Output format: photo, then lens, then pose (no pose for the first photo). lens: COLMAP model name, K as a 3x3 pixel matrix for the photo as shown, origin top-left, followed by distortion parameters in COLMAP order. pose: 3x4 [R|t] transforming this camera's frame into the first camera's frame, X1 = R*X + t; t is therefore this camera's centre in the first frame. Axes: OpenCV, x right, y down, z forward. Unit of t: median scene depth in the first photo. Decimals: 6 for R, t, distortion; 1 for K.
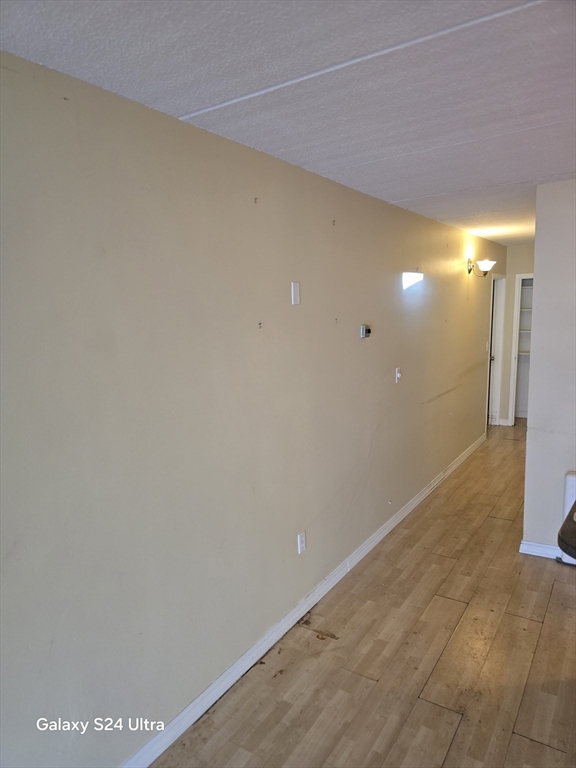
lens RADIAL K [[520.2, 0, 290.2], [0, 520.2, 384.8], [0, 0, 1]] dist [0.053237, -0.012620]
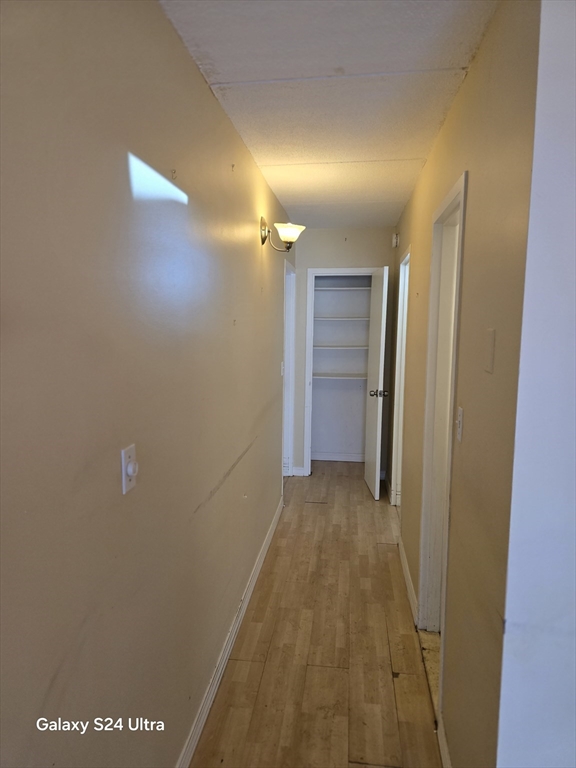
lens RADIAL K [[520.2, 0, 289.3], [0, 520.2, 384.0], [0, 0, 1]] dist [0.053237, -0.012620]
pose [[0.899604, -0.030735, 0.435624, 0.118727], [0.044946, 0.998739, -0.022352, -0.048622], [-0.434387, 0.039687, 0.899851, 0.494725]]
